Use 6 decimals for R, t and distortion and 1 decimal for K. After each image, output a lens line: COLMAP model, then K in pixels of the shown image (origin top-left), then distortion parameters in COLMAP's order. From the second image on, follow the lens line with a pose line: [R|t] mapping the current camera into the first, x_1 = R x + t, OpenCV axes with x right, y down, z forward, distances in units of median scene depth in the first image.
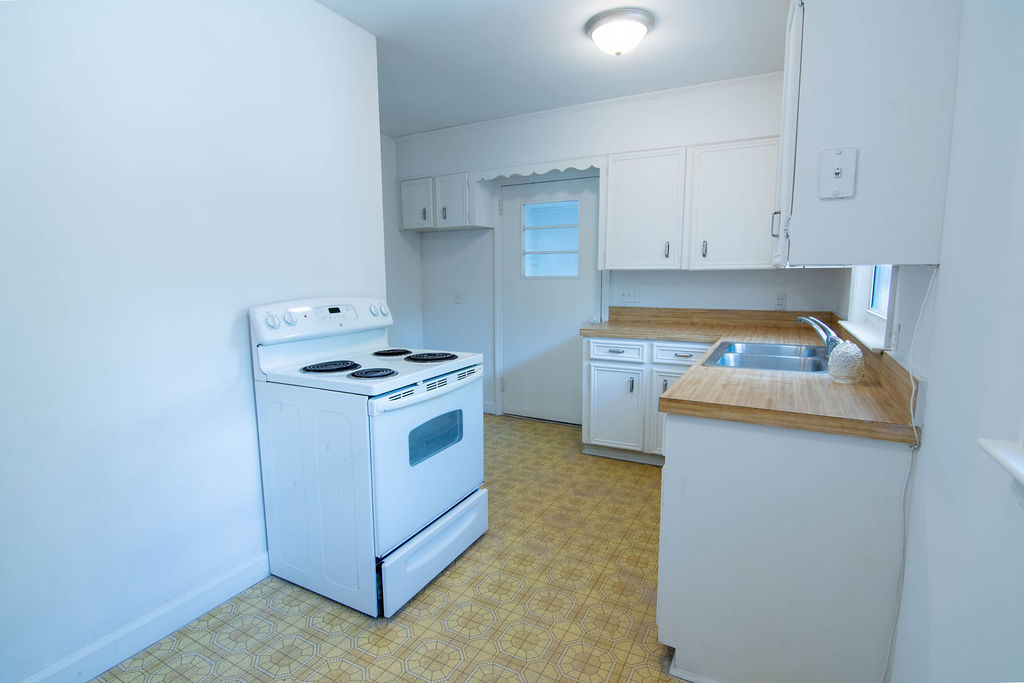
lens RADIAL K [[505.7, 0, 511.5], [0, 505.7, 340.6], [0, 0, 1]] dist [-0.007422, -0.006214]
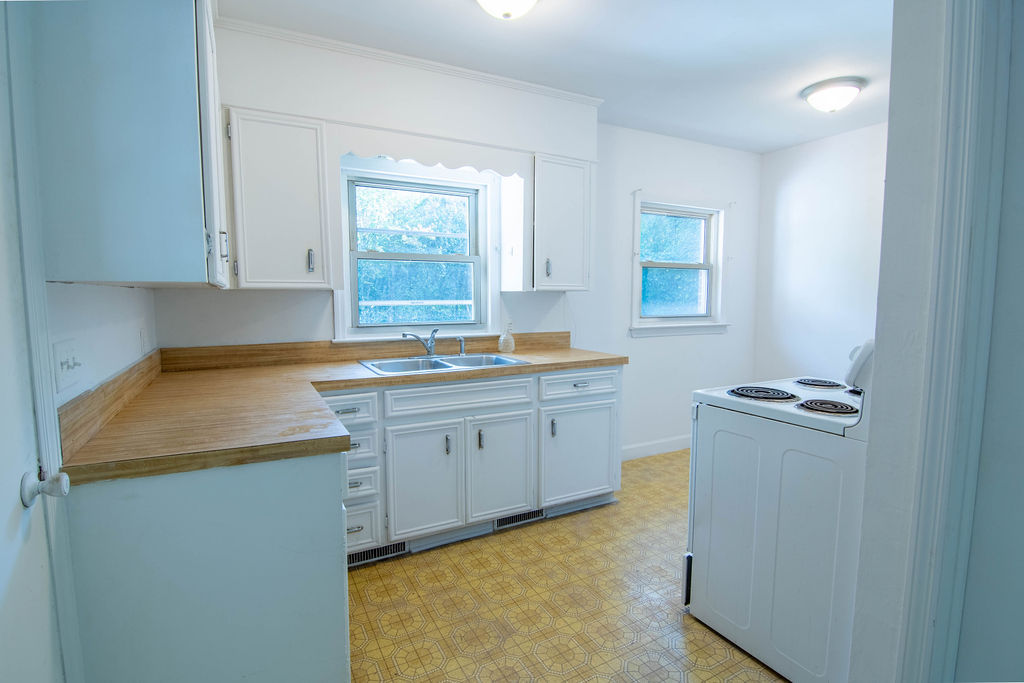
lens RADIAL K [[505.7, 0, 510.4], [0, 505.7, 343.6], [0, 0, 1]] dist [-0.007422, -0.006214]
pose [[-0.832043, -0.053098, 0.552165, -0.213376], [0.073191, 0.976197, 0.204164, -0.194760], [-0.549862, 0.210287, -0.808351, 1.497437]]
